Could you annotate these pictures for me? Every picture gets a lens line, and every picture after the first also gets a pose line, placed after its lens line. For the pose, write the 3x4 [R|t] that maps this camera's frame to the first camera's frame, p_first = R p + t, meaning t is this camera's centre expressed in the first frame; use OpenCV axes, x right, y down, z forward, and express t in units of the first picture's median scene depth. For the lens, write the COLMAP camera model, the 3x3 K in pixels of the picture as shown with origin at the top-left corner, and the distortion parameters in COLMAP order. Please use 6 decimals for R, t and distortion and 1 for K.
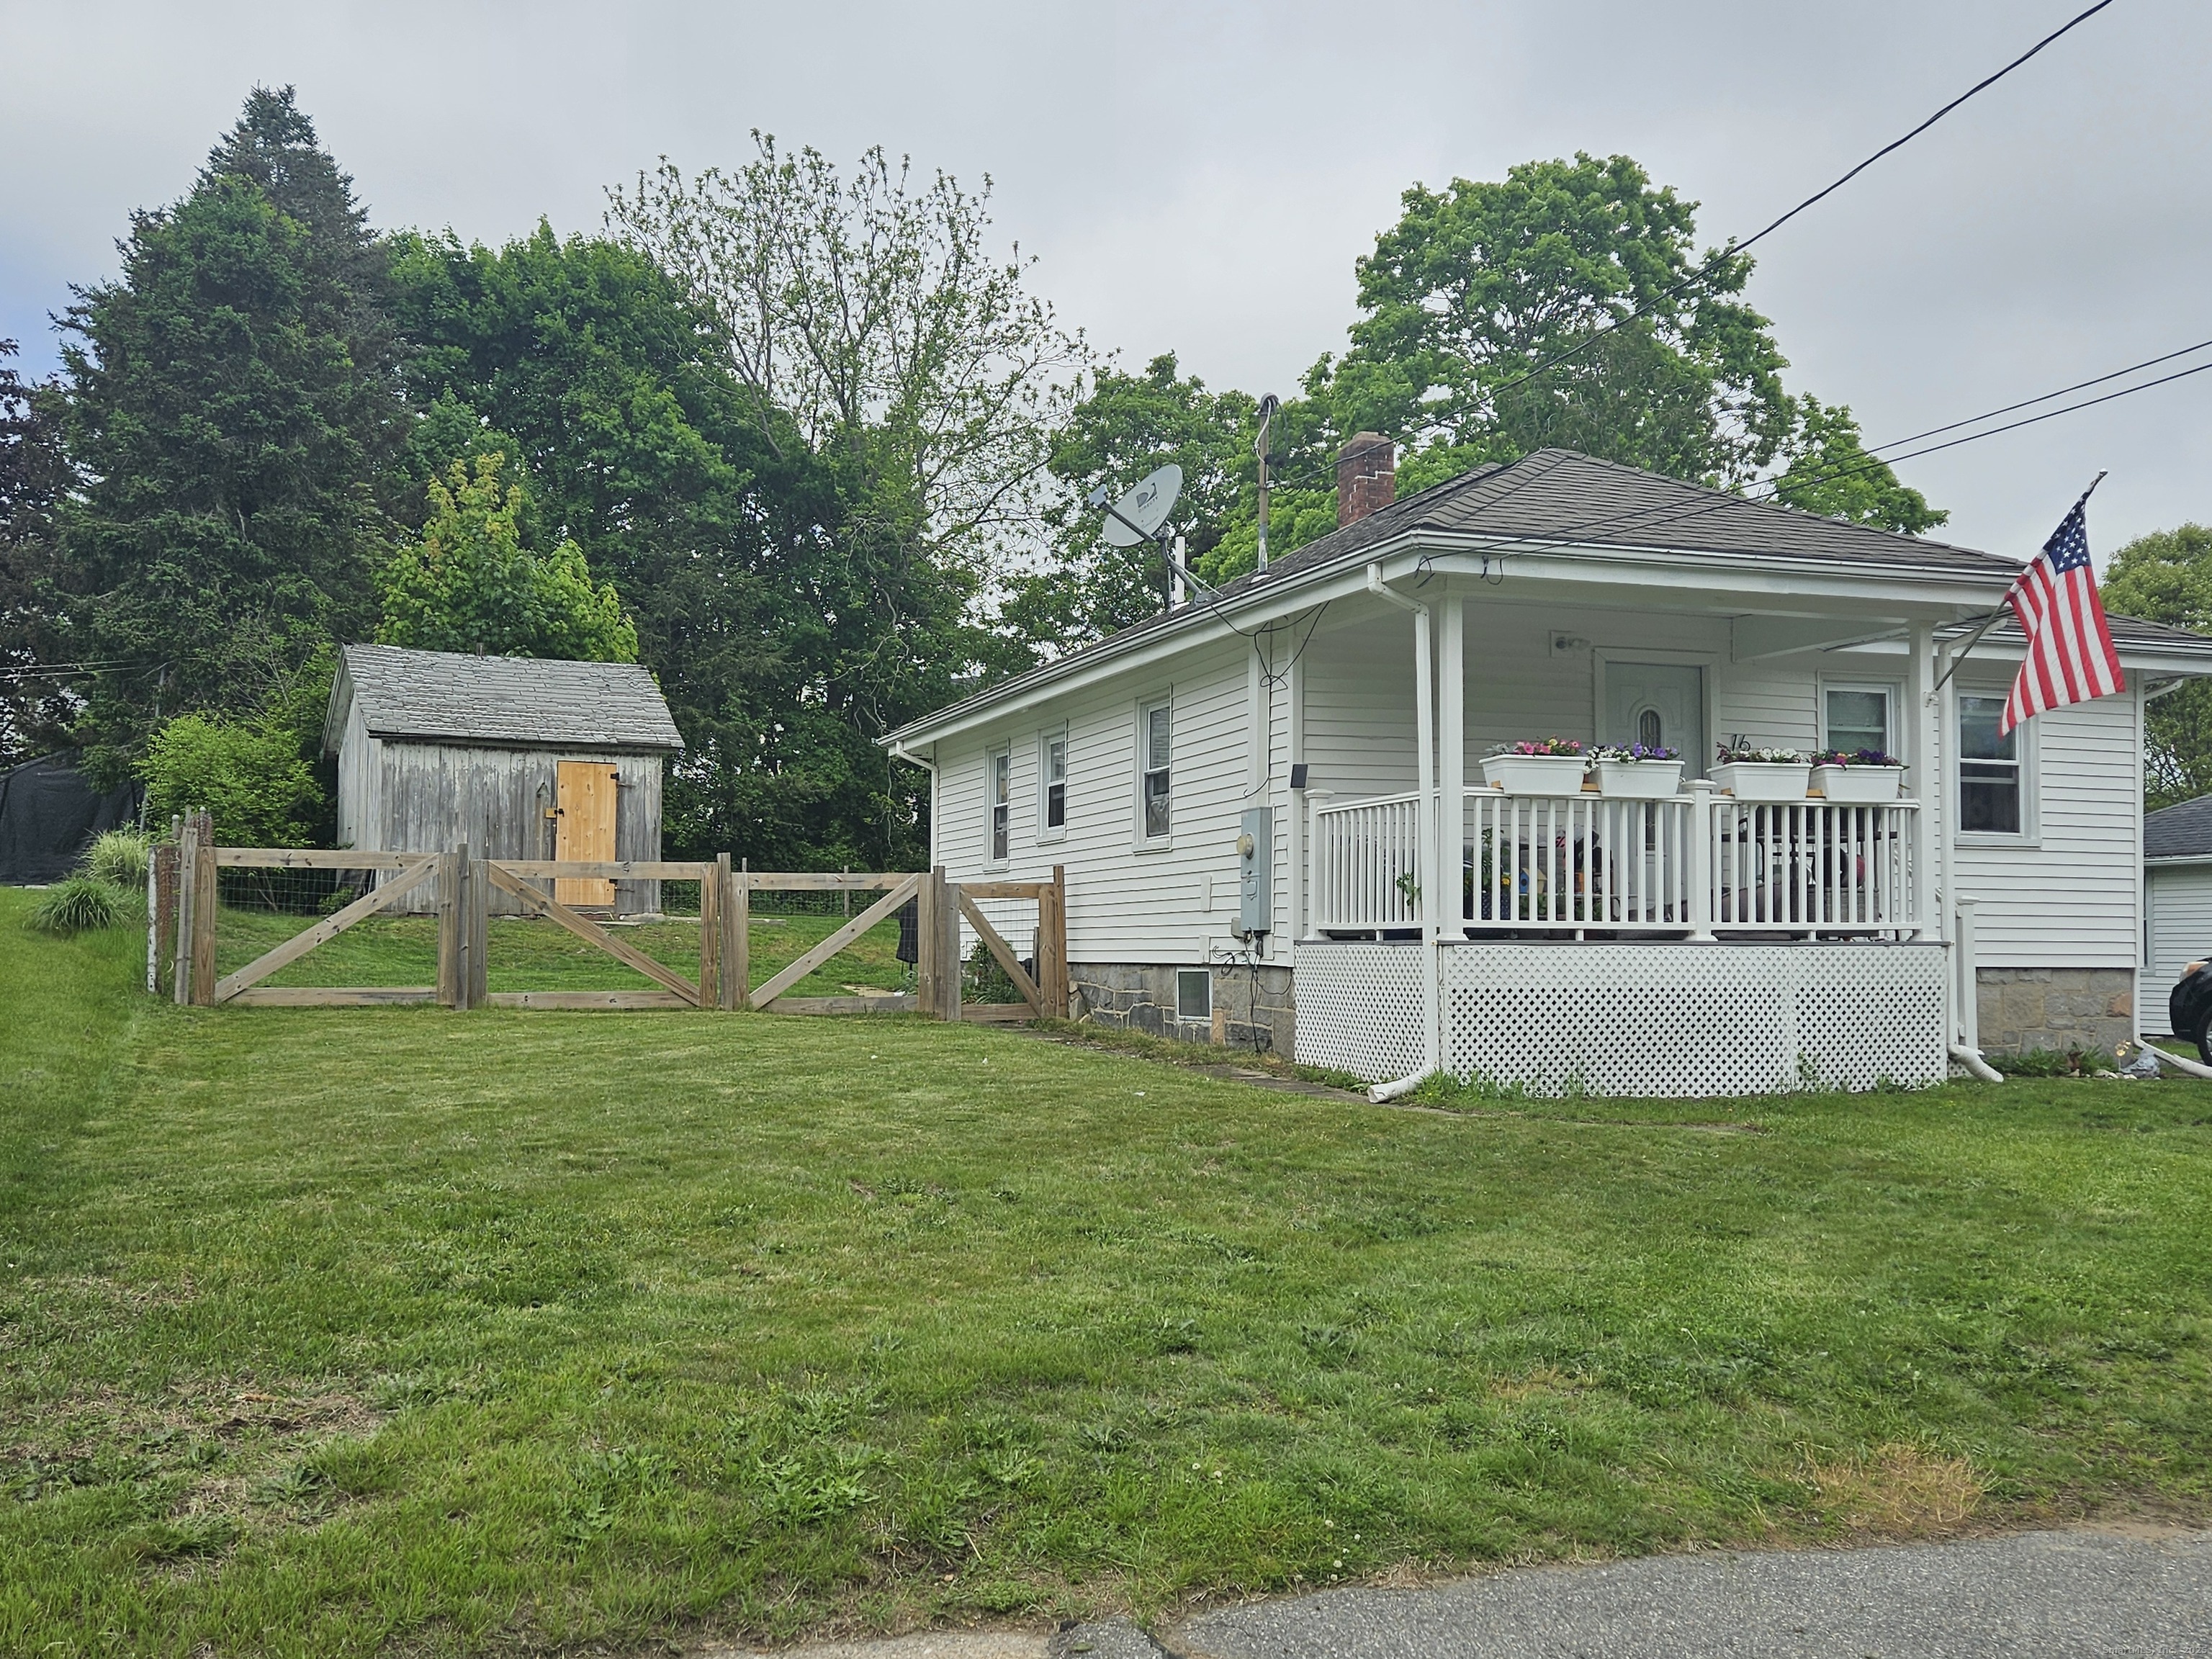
lens RADIAL K [[1986.3, 0, 1107.8], [0, 1986.3, 854.2], [0, 0, 1]] dist [0.099585, -0.122073]
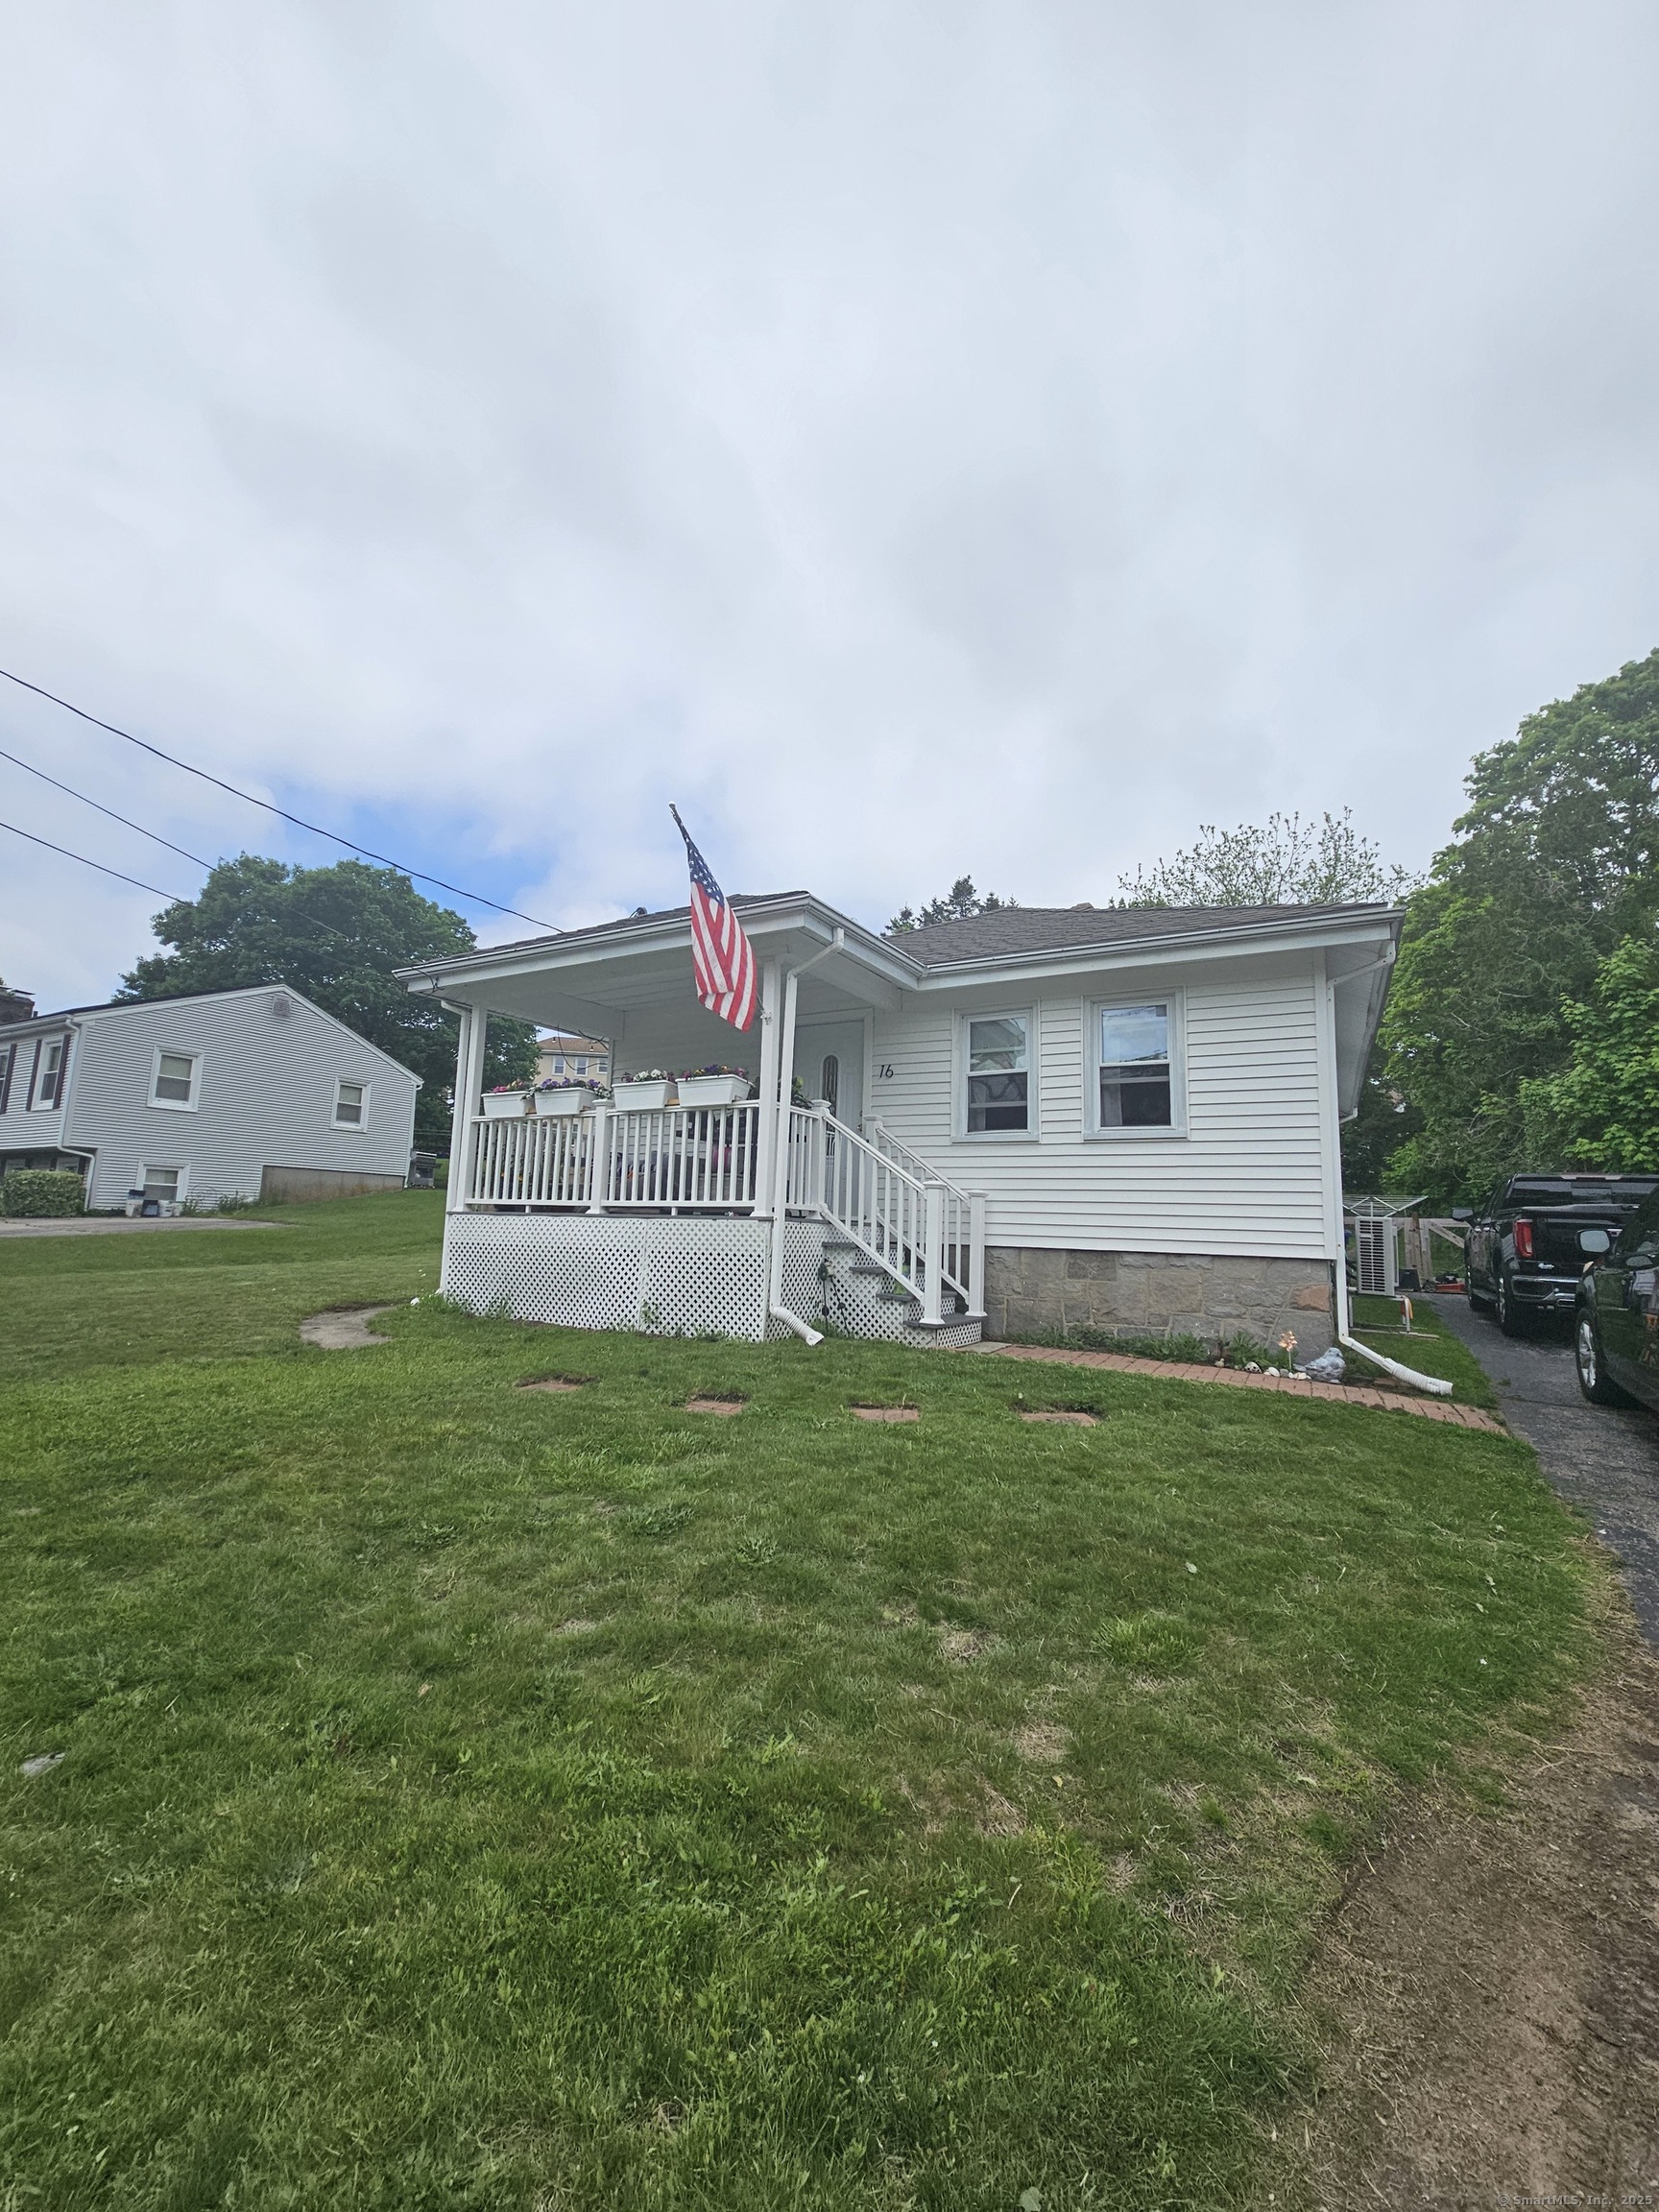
lens RADIAL K [[891.7, 0, 829.5], [0, 891.7, 1106.0], [0, 0, 1]] dist [0.000787, -0.000120]
pose [[0.660709, -0.085440, -0.745764, 0.846857], [0.006350, 0.994102, -0.108266, 0.035852], [0.750615, 0.066797, 0.657354, 0.686669]]
